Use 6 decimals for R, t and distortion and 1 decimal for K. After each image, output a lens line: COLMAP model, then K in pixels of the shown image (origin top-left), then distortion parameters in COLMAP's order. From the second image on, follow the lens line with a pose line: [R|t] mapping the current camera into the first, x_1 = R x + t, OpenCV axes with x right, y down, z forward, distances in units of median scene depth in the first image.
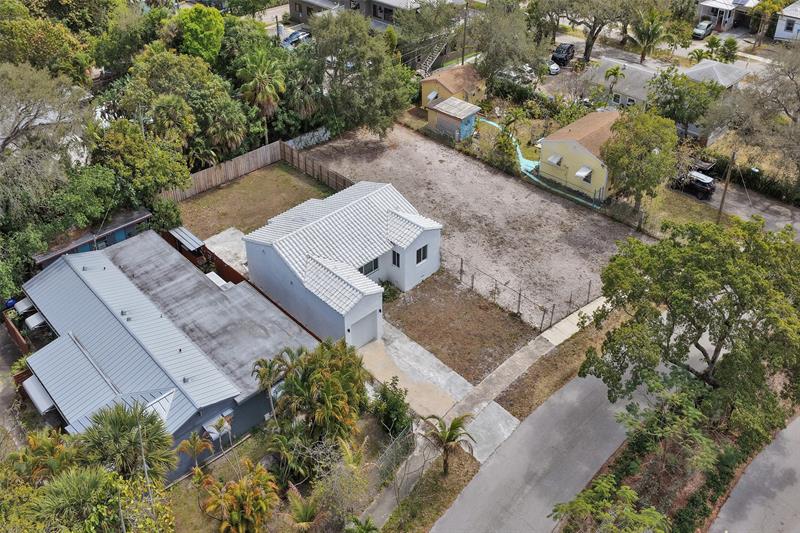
lens RADIAL K [[625.3, 0, 400.0], [0, 625.3, 266.5], [0, 0, 1]] dist [0.006646, 0.014258]
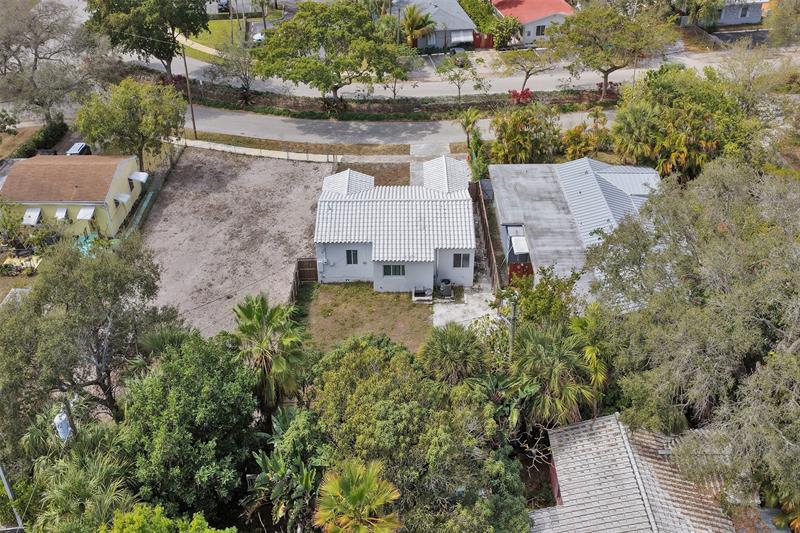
lens RADIAL K [[625.3, 0, 400.0], [0, 625.3, 266.5], [0, 0, 1]] dist [0.006646, 0.014258]
pose [[-0.711519, -0.436626, 0.550543, -0.746952], [0.442435, 0.330302, 0.833758, -0.927716], [-0.545886, 0.836814, -0.041838, 1.182961]]
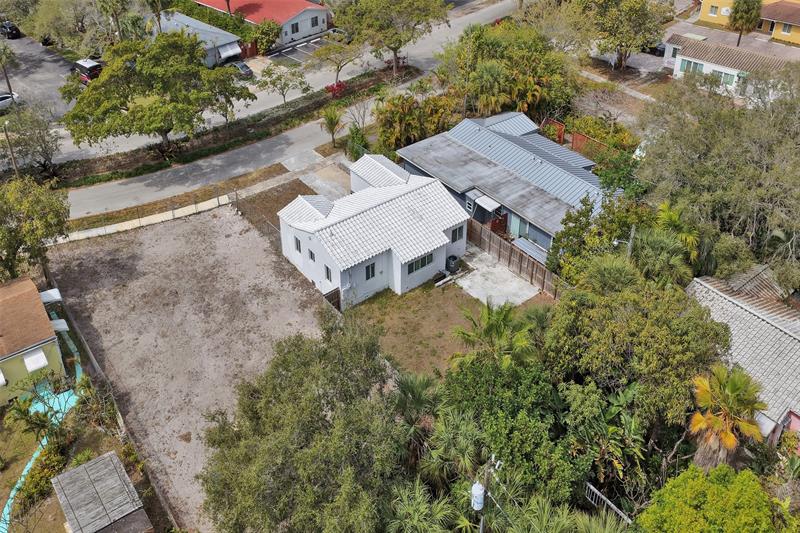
lens RADIAL K [[625.3, 0, 400.0], [0, 625.3, 266.5], [0, 0, 1]] dist [0.006646, 0.014258]
pose [[-0.992696, -0.071109, 0.097456, -0.257203], [0.079825, 0.218535, 0.972559, -1.097113], [-0.090455, 0.973235, -0.211262, 1.374850]]
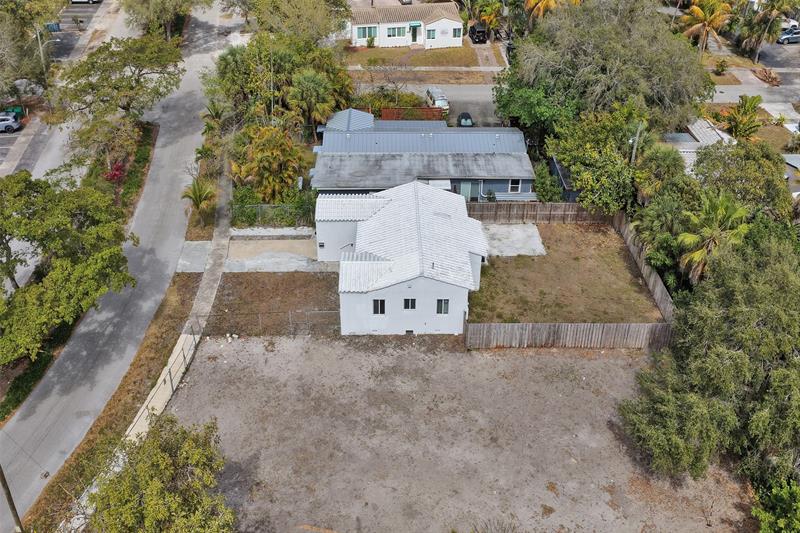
lens RADIAL K [[625.3, 0, 400.0], [0, 625.3, 266.5], [0, 0, 1]] dist [0.006646, 0.014258]
pose [[-0.687664, 0.458497, -0.562938, 0.519054], [-0.453935, 0.333609, 0.826225, -0.899824], [0.566623, 0.823702, -0.021283, 1.112699]]
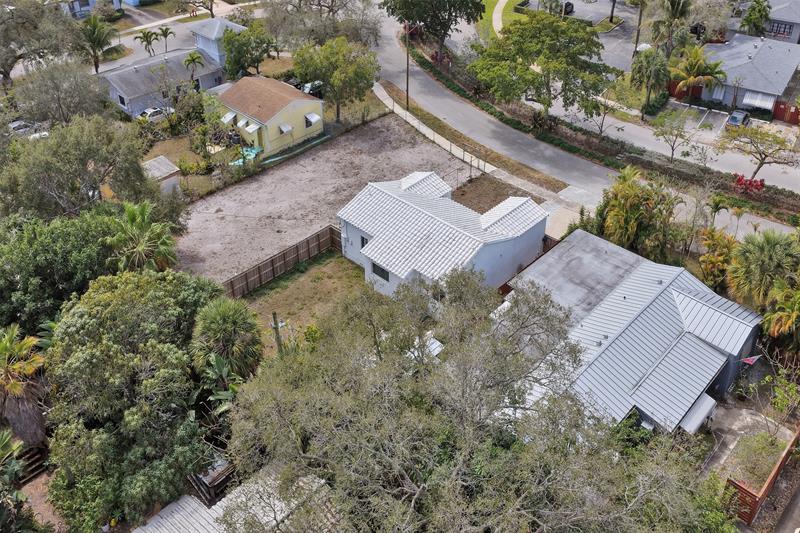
lens RADIAL K [[625.3, 0, 400.0], [0, 625.3, 266.5], [0, 0, 1]] dist [0.006646, 0.014258]
pose [[-0.022938, -0.625052, 0.780246, -0.977207], [0.625521, 0.599837, 0.498917, -0.579334], [-0.779870, 0.499504, 0.377224, 0.734467]]
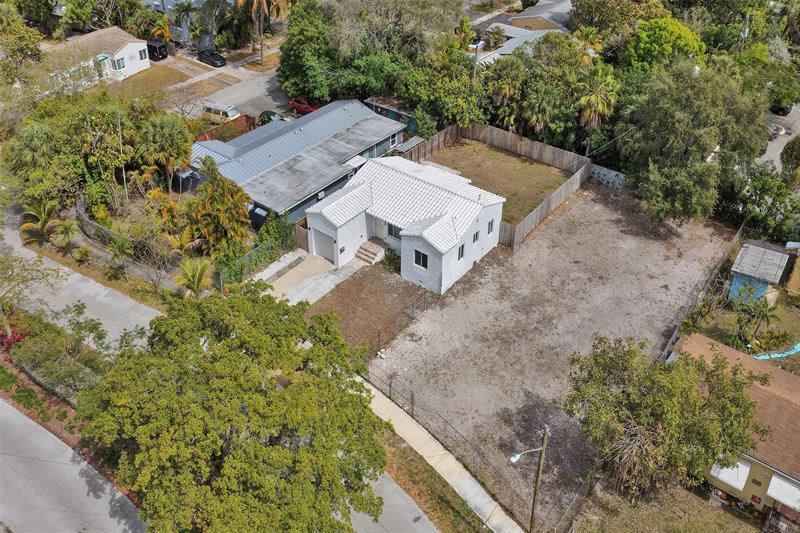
lens RADIAL K [[625.3, 0, 400.0], [0, 625.3, 266.5], [0, 0, 1]] dist [0.006646, 0.014258]
pose [[0.141821, 0.622244, -0.769870, 0.867966], [-0.624080, 0.659900, 0.418396, -0.439975], [0.768382, 0.421123, 0.481918, 0.527613]]
